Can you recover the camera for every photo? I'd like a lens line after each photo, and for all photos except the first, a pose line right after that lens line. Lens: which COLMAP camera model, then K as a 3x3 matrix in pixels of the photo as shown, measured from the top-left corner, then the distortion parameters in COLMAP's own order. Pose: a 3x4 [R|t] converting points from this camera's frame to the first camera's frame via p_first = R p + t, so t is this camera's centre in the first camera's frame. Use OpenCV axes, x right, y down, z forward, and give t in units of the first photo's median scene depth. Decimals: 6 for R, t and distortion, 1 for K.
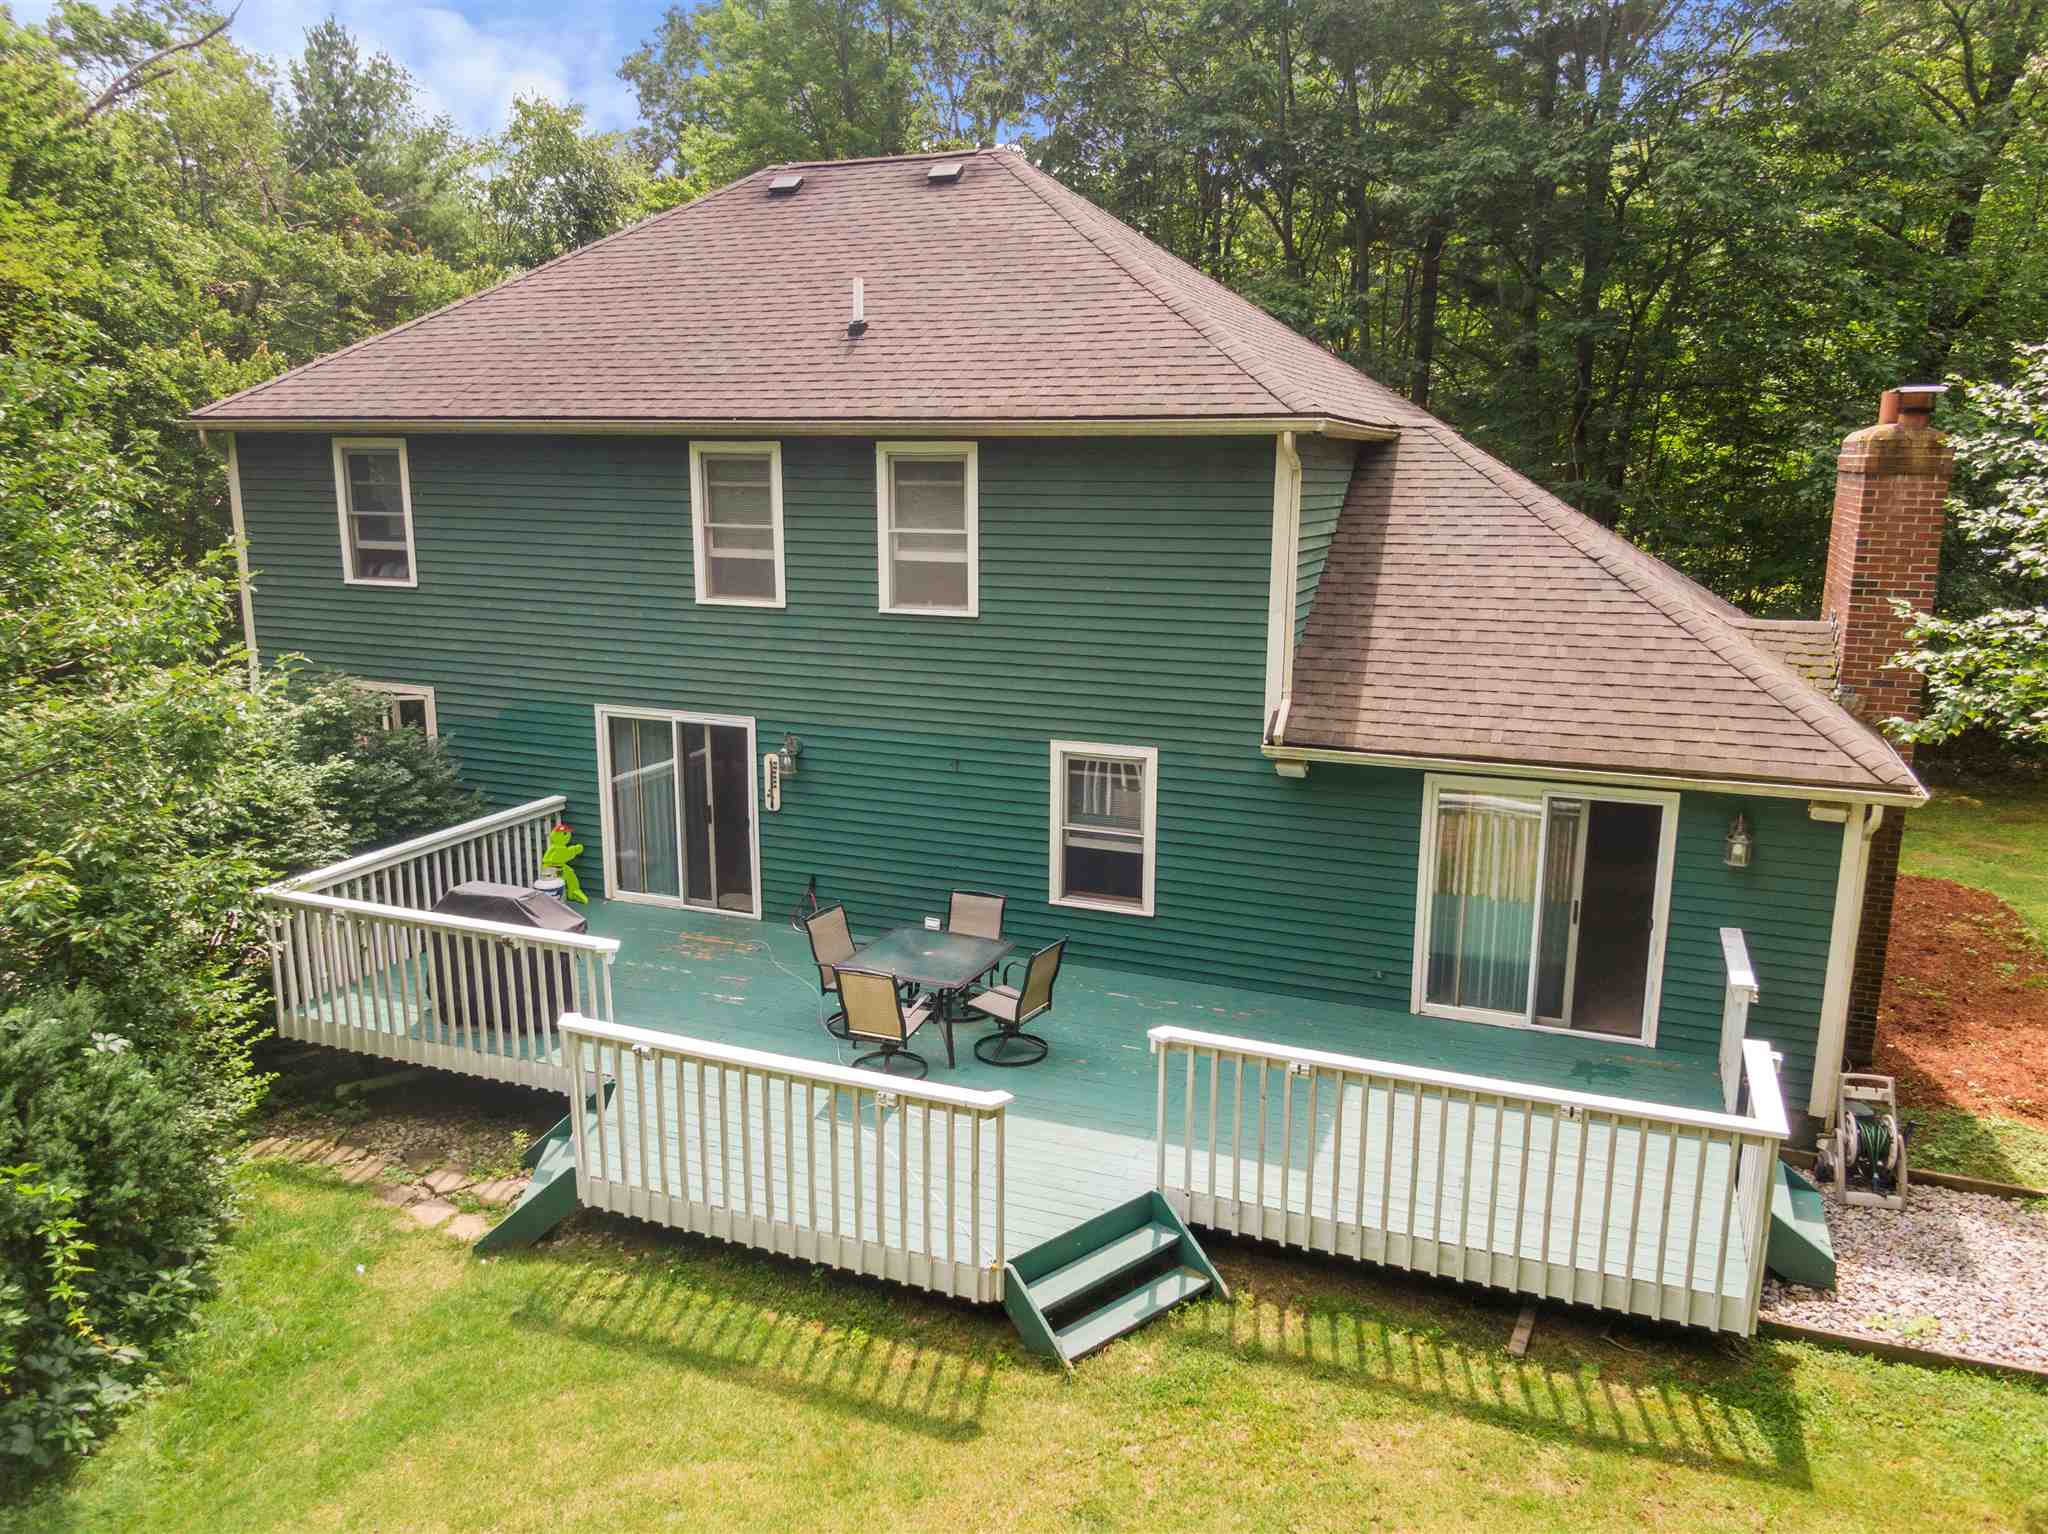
lens RADIAL K [[1458.0, 0, 1022.3], [0, 1458.0, 757.6], [0, 0, 1]] dist [0.021633, -0.027453]
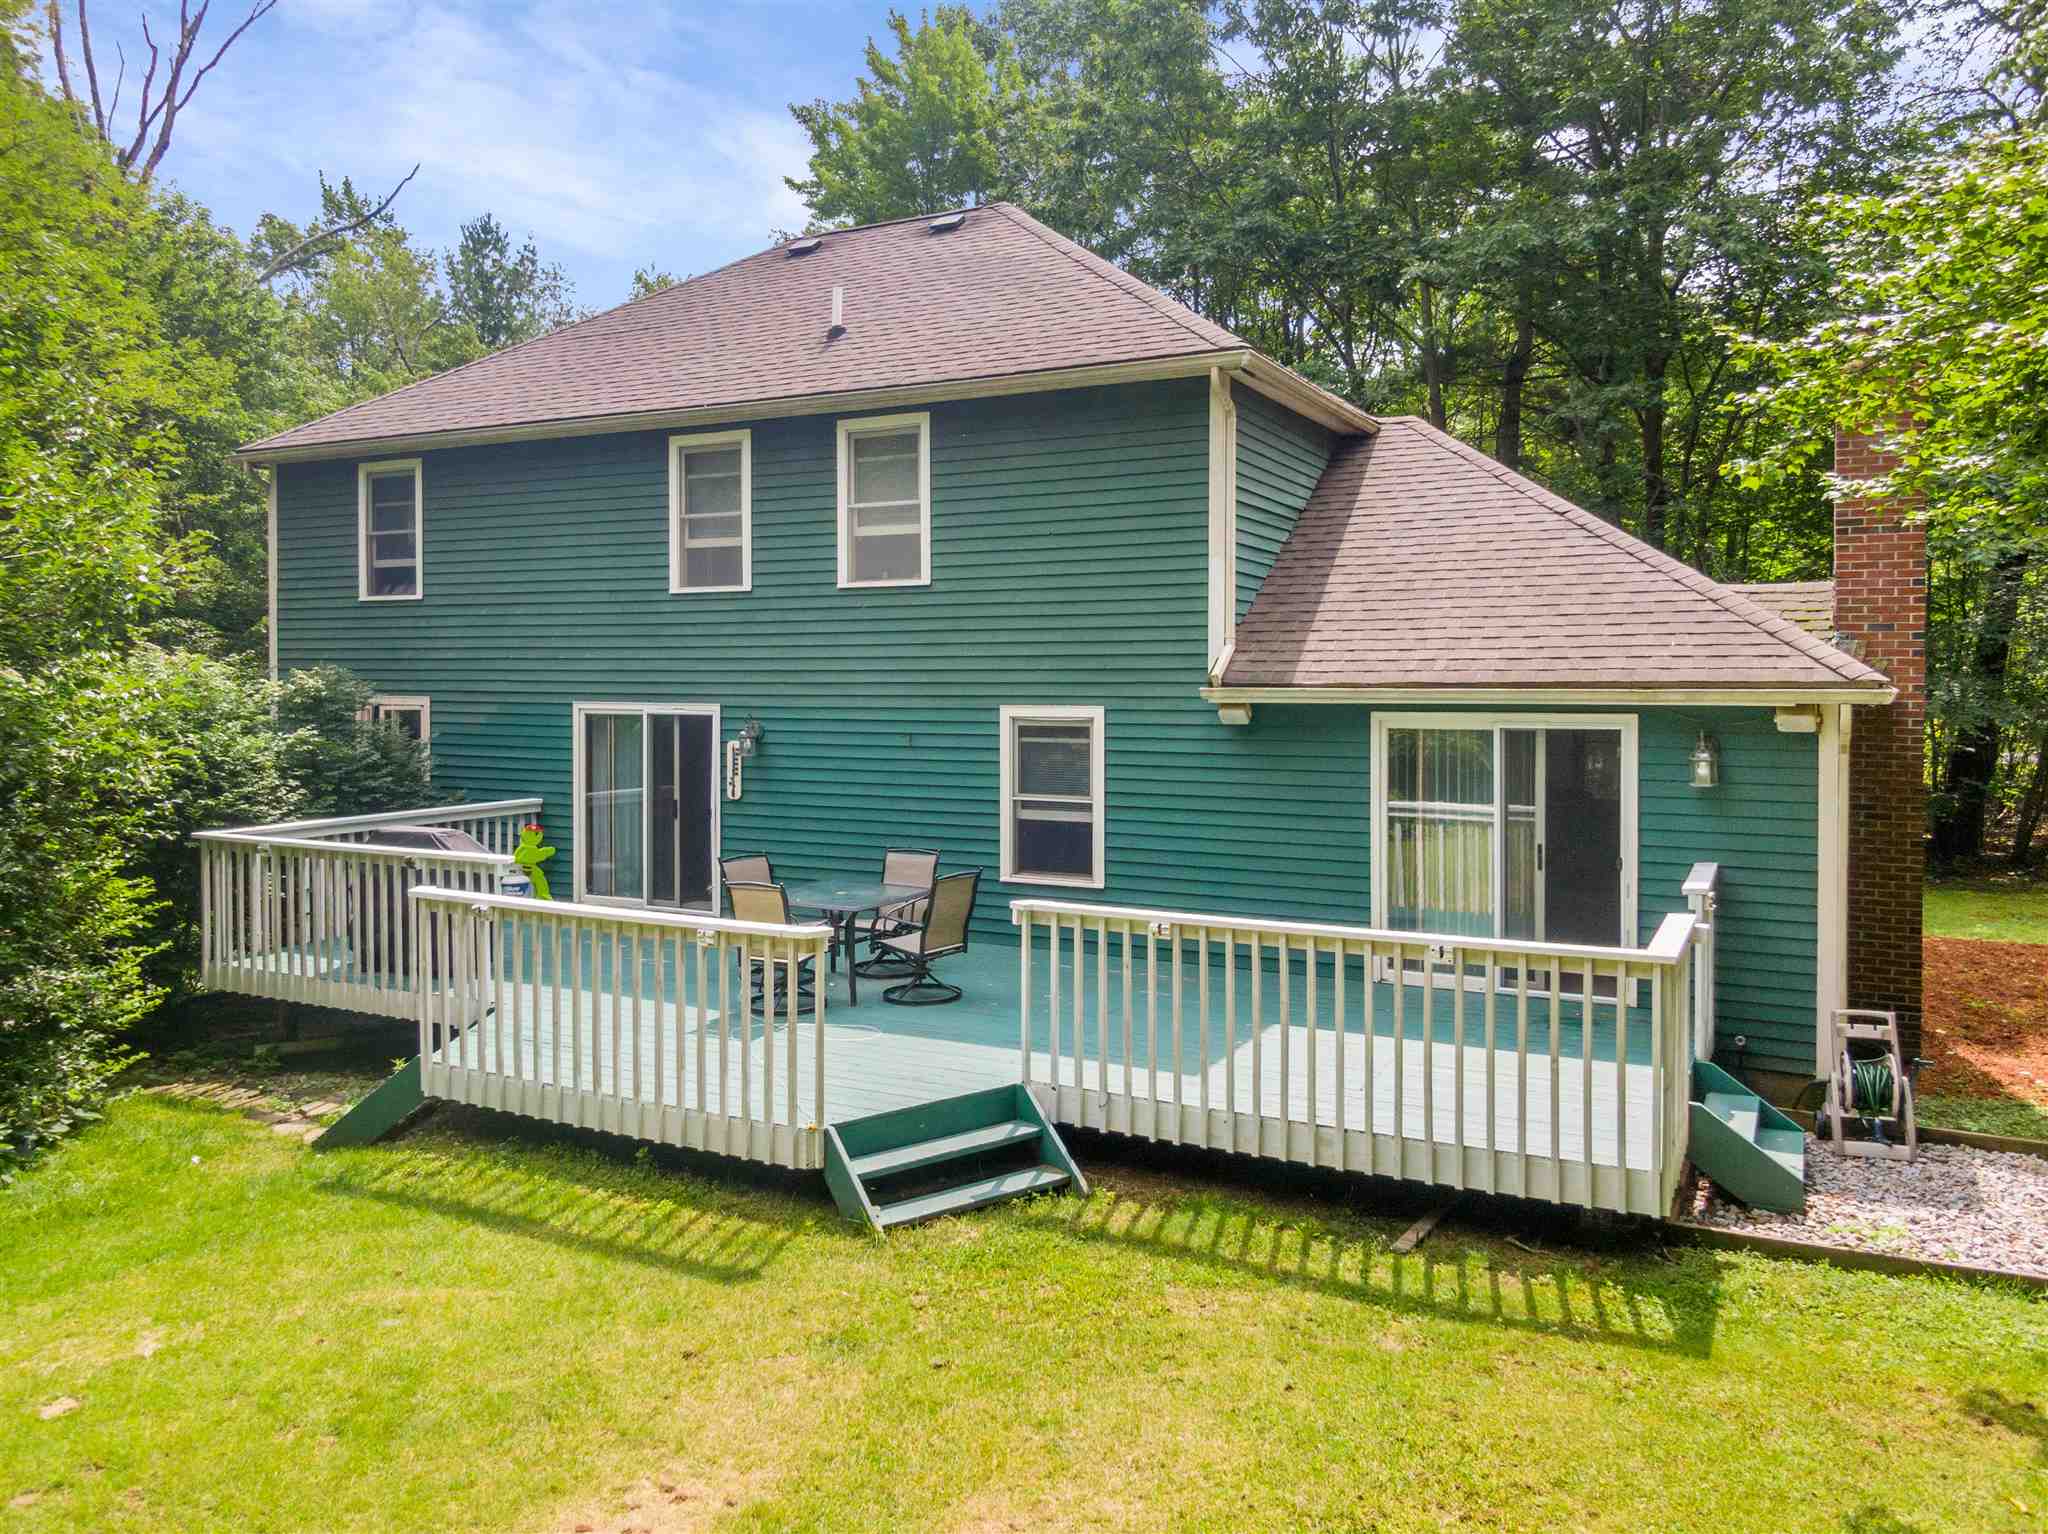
lens RADIAL K [[1484.7, 0, 1024.0], [0, 1484.7, 685.5], [0, 0, 1]] dist [0.030586, -0.043343]
pose [[0.995048, -0.002989, -0.099350, 0.135353], [-0.016583, 0.980546, -0.195588, 0.169624], [0.098002, 0.196267, 0.975641, 0.033442]]
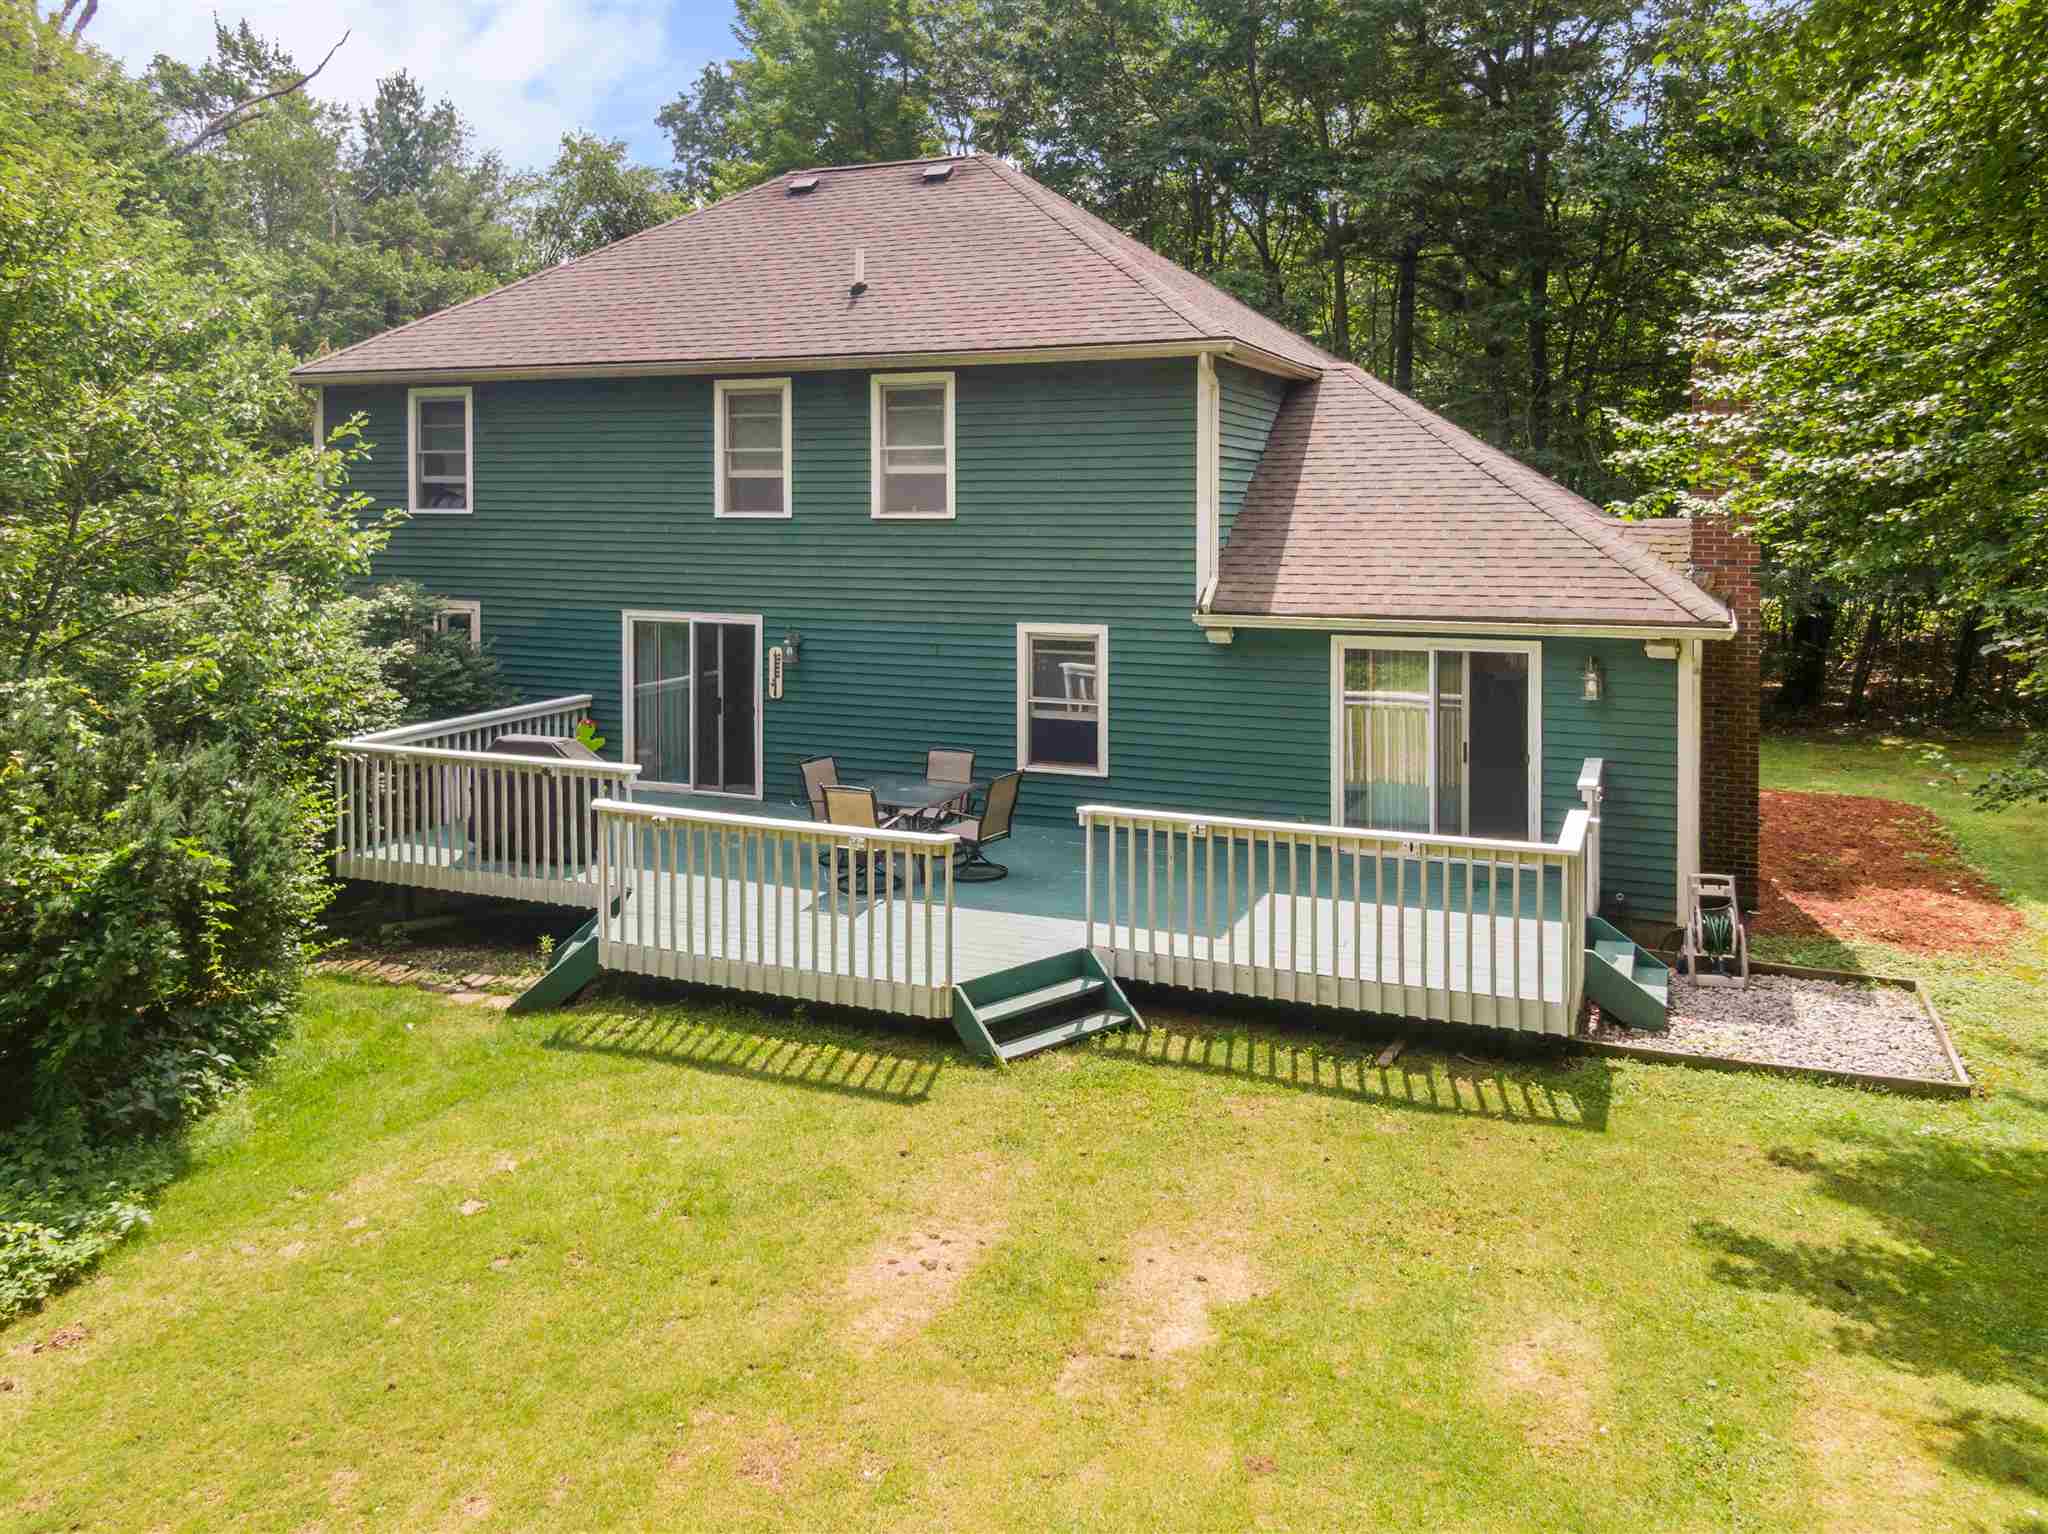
lens RADIAL K [[1534.0, 0, 1022.1], [0, 1534.0, 509.9], [0, 0, 1]] dist [0.035632, -0.049459]
pose [[0.999830, -0.005388, -0.017654, 0.045964], [0.001875, 0.981147, -0.193252, 0.136823], [0.018363, 0.193186, 0.980990, -0.211446]]
